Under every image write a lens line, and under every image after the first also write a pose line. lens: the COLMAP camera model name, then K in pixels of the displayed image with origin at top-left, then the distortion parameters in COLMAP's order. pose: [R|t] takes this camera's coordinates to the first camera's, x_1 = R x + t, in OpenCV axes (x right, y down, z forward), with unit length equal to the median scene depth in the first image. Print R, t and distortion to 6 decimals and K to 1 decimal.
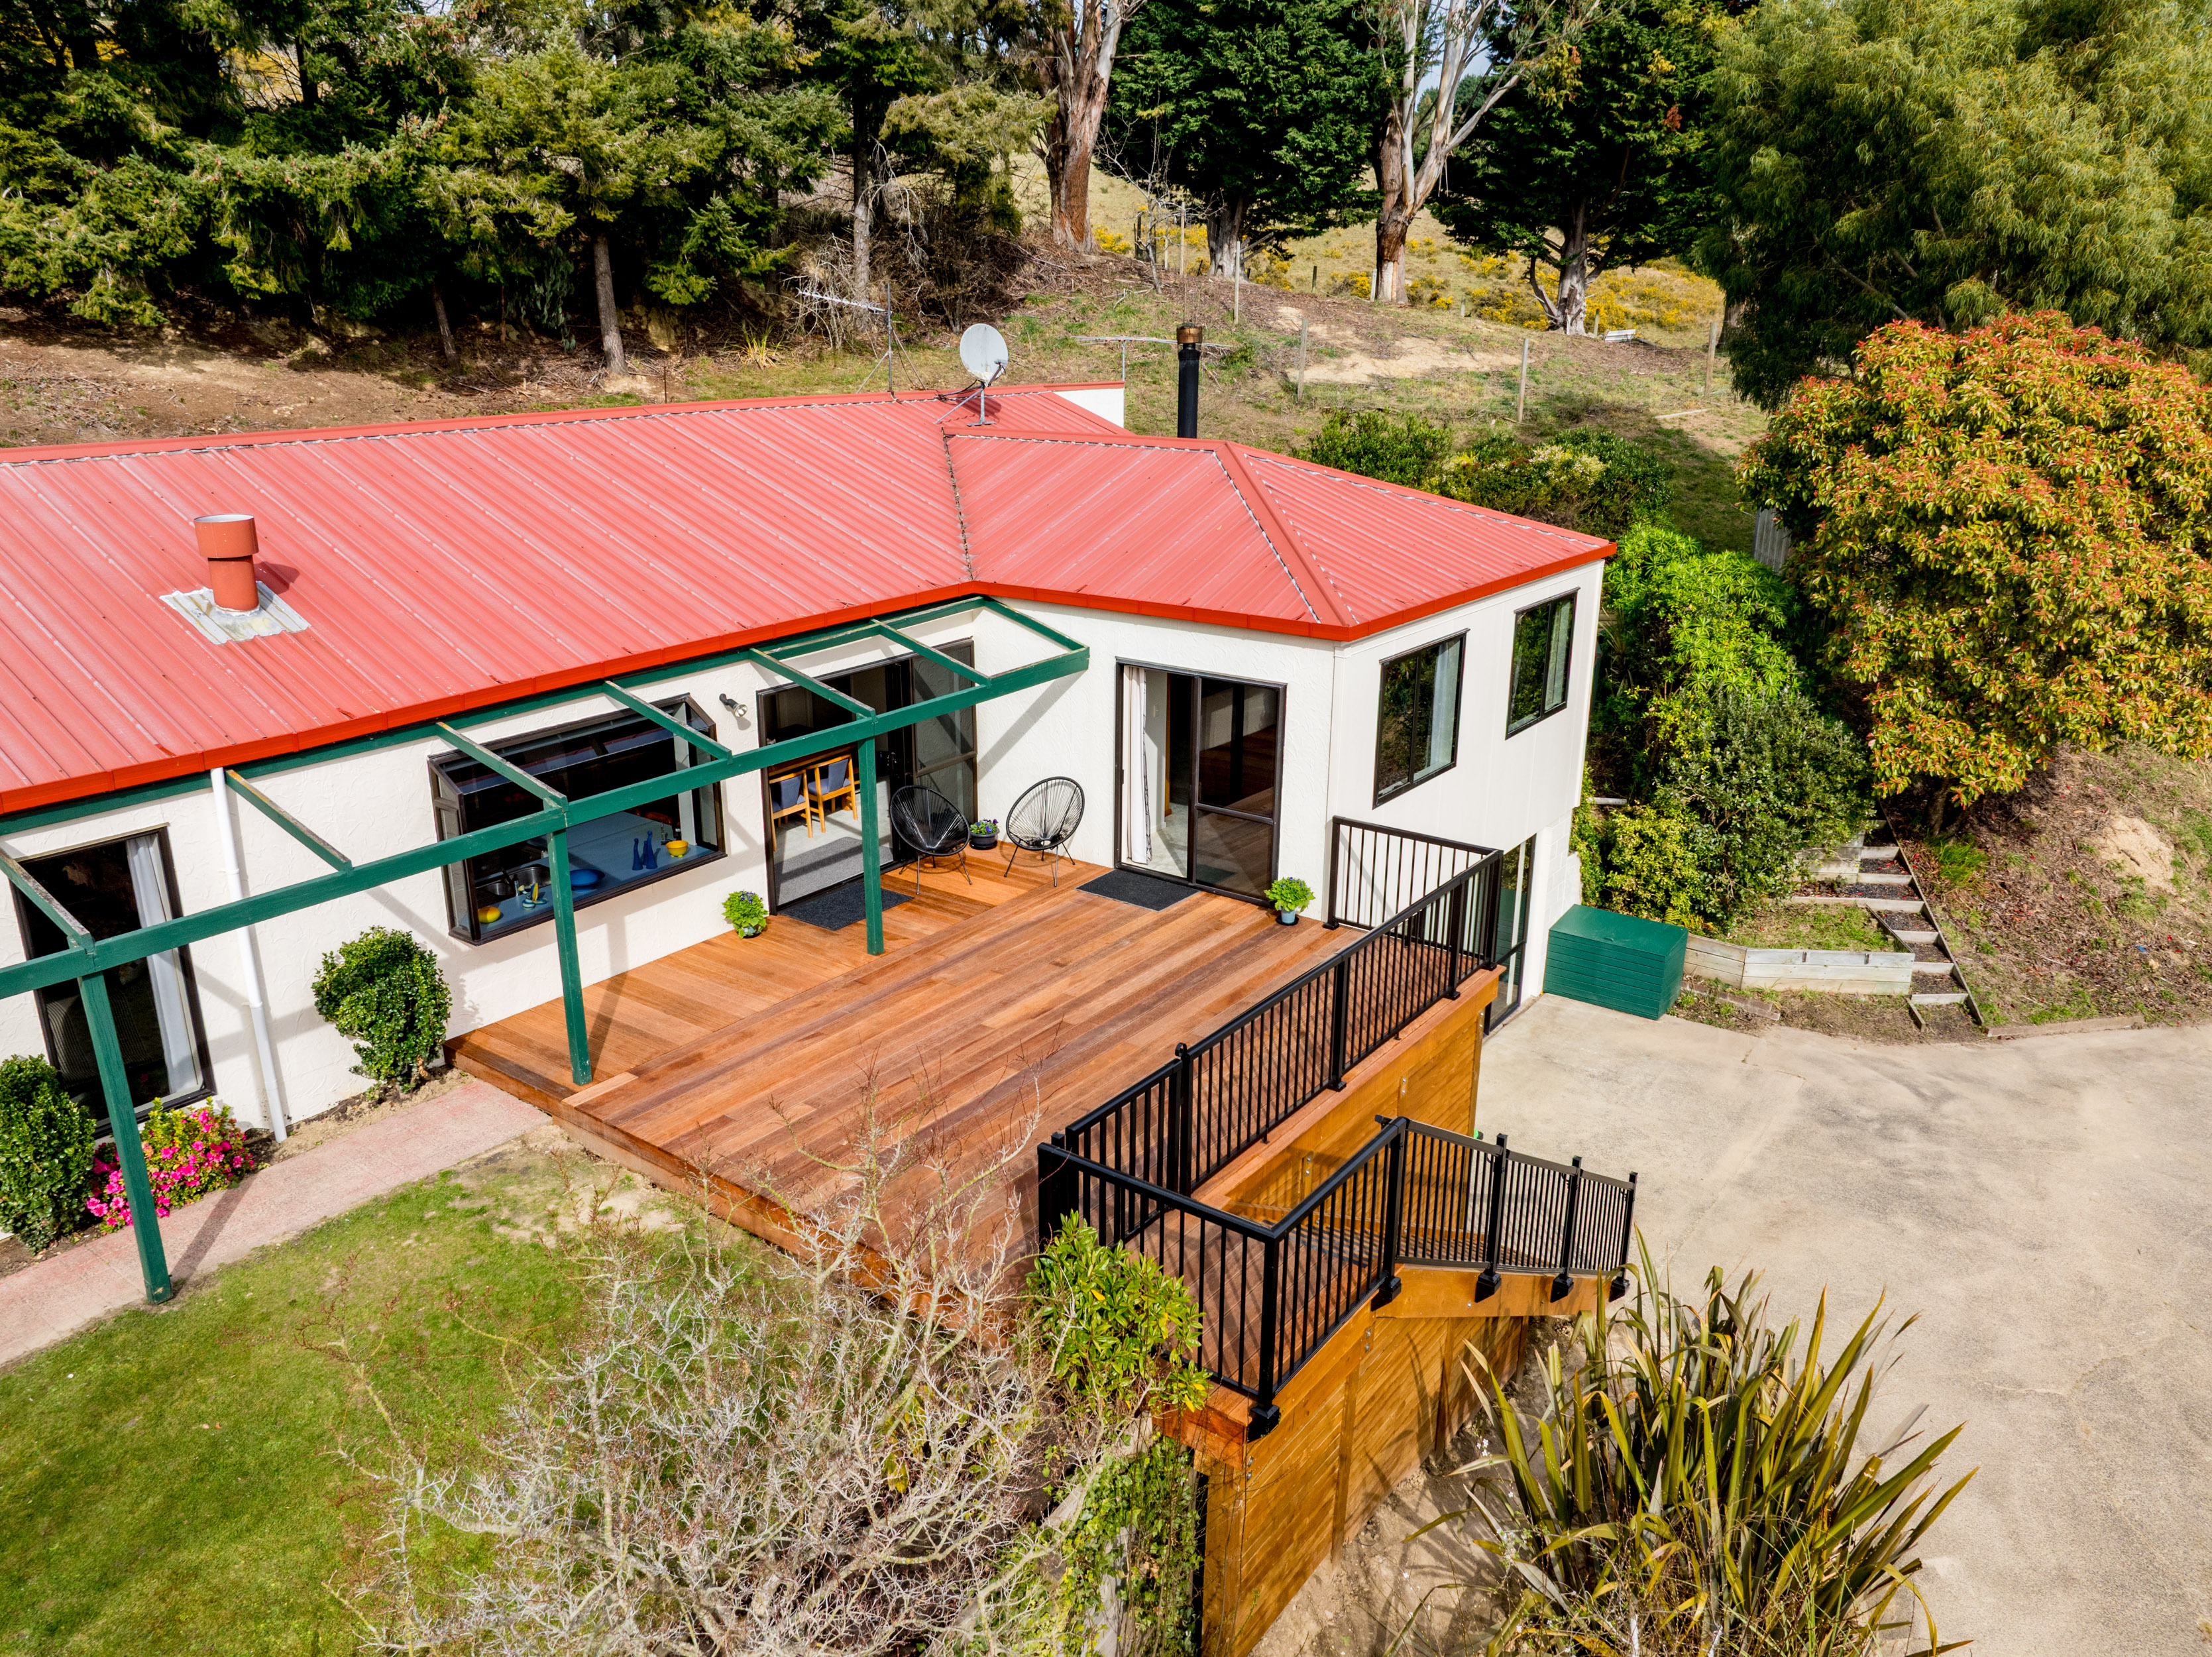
lens RADIAL K [[1550.2, 0, 1101.3], [0, 1550.2, 827.7], [0, 0, 1]] dist [-0.052298, 0.023688]
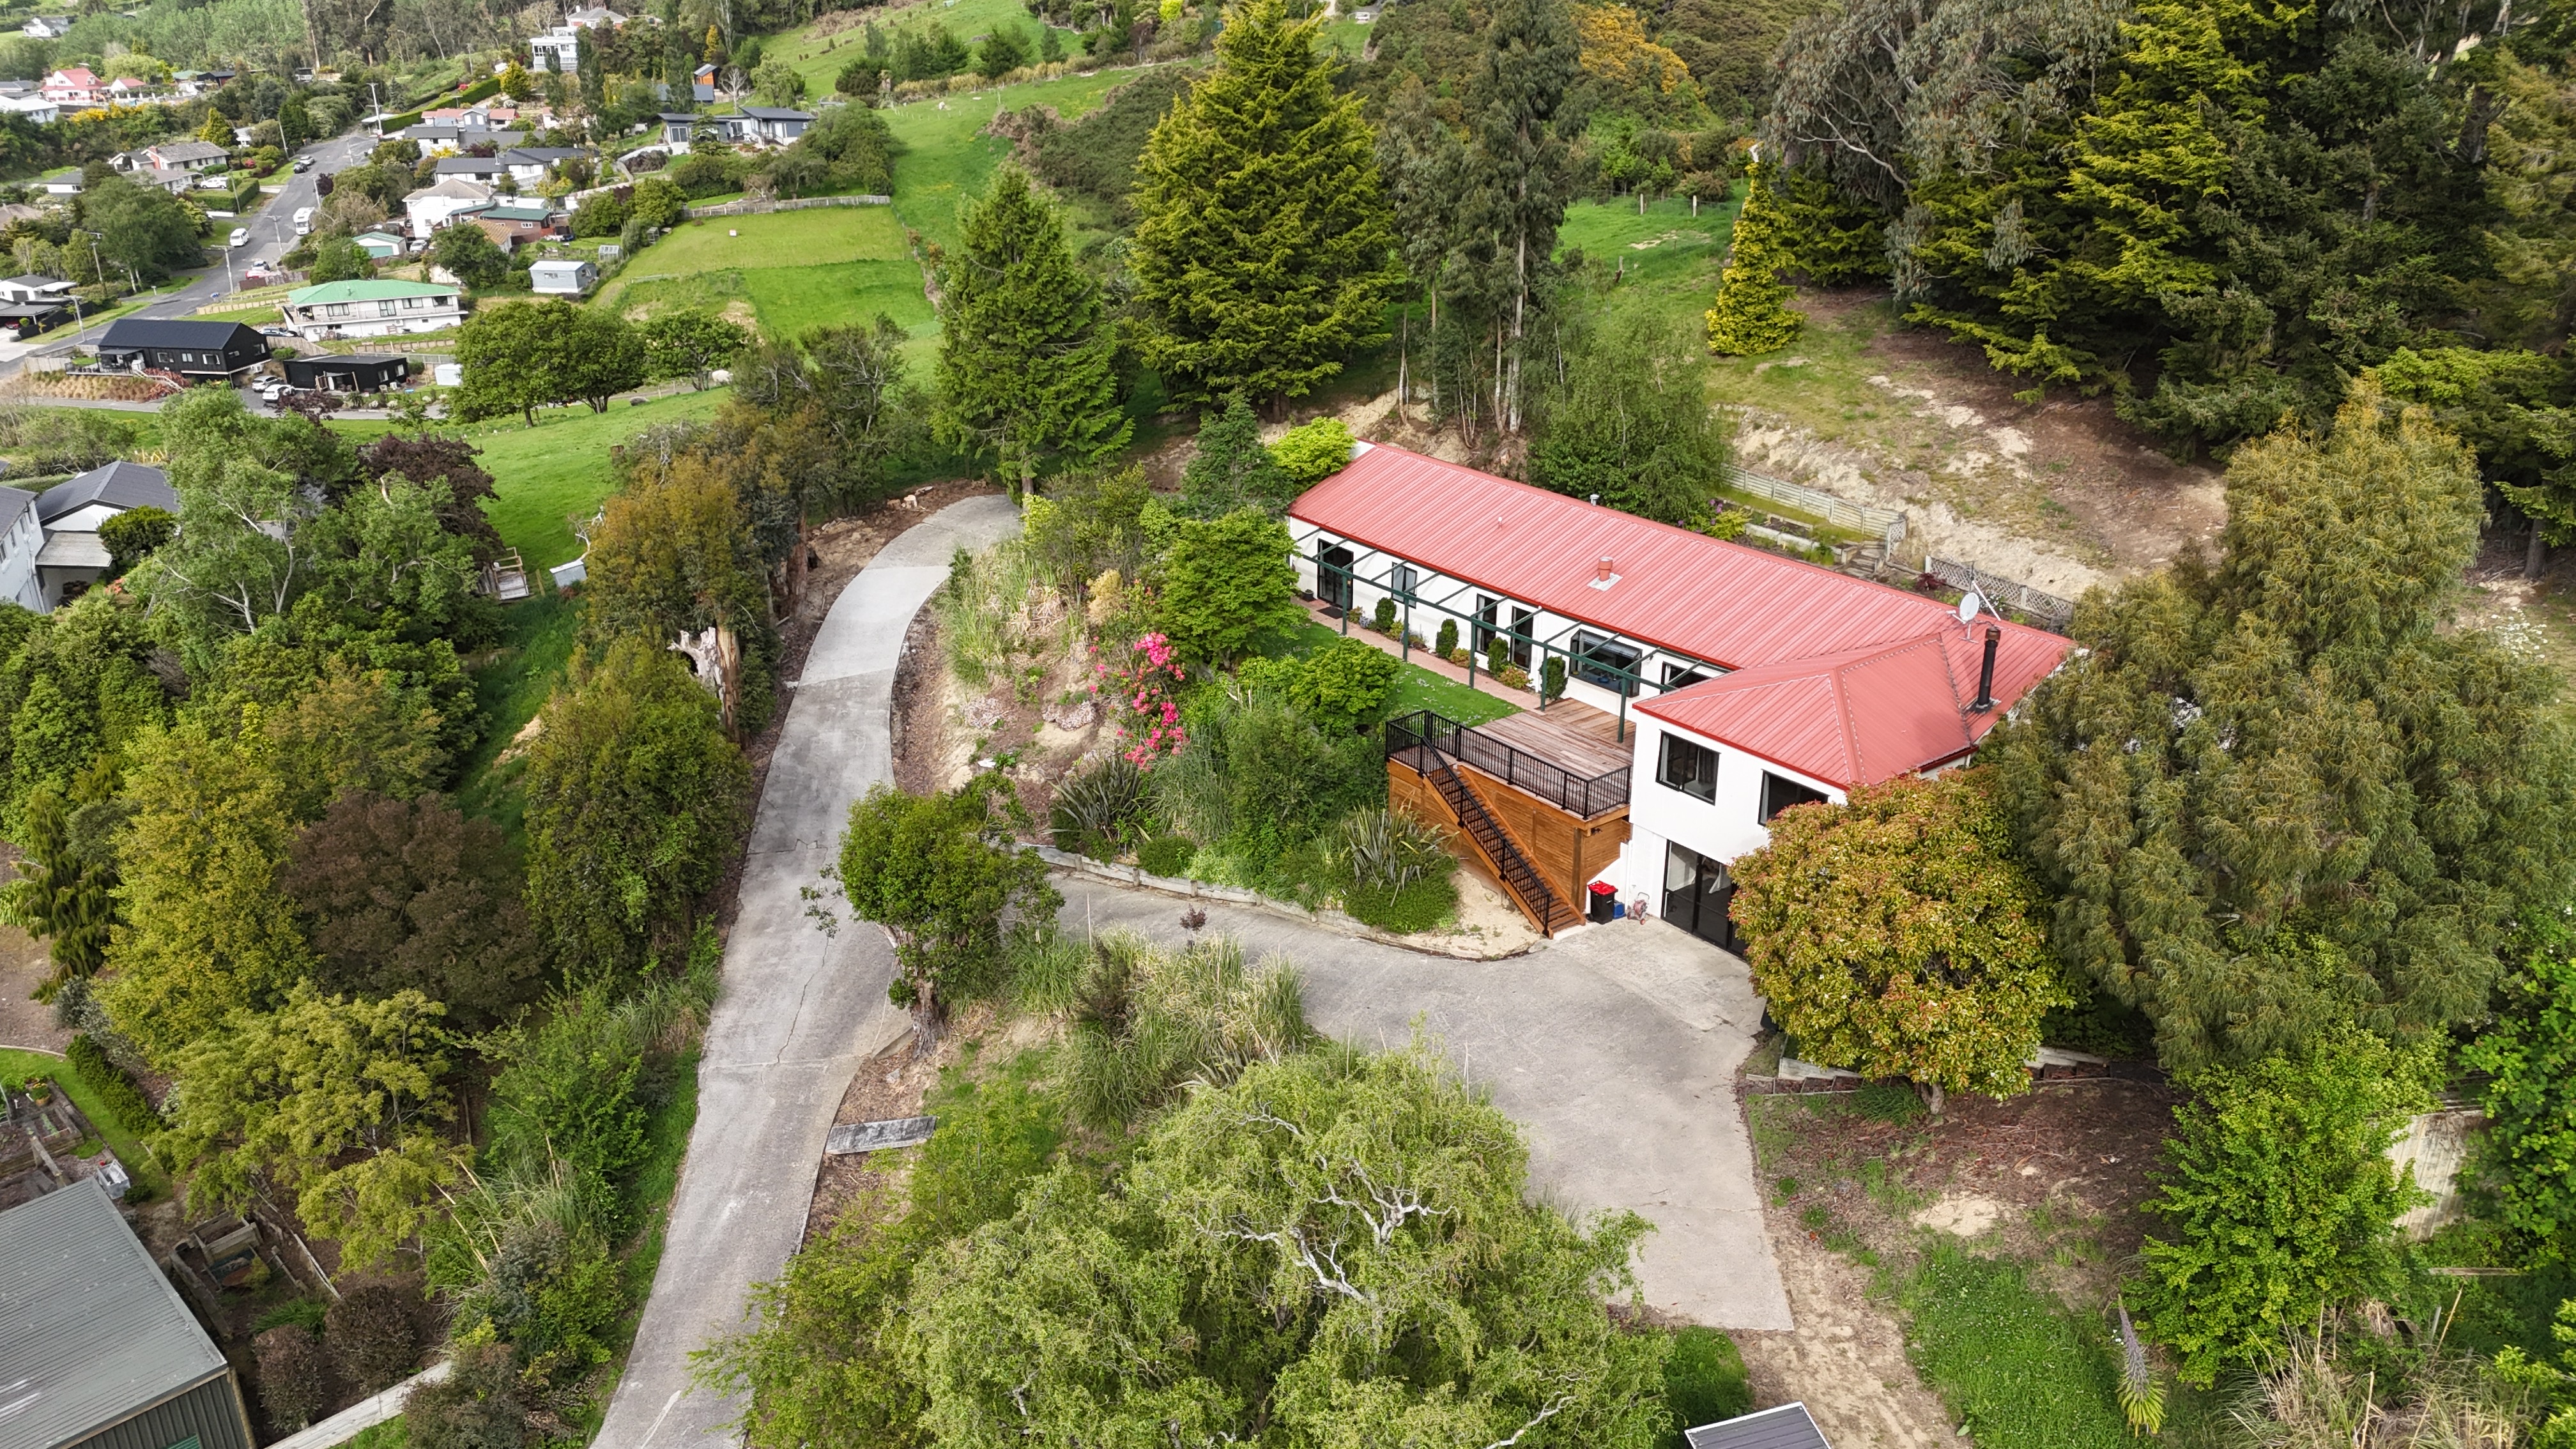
lens RADIAL K [[1864.1, 0, 1279.2], [0, 1864.1, 715.9], [0, 0, 1]] dist [0.067317, -0.055151]
pose [[-0.275492, 0.359261, -0.891648, 2.622193], [-0.298799, 0.849595, 0.434636, -1.081711], [0.913687, 0.386162, -0.126710, 0.620758]]
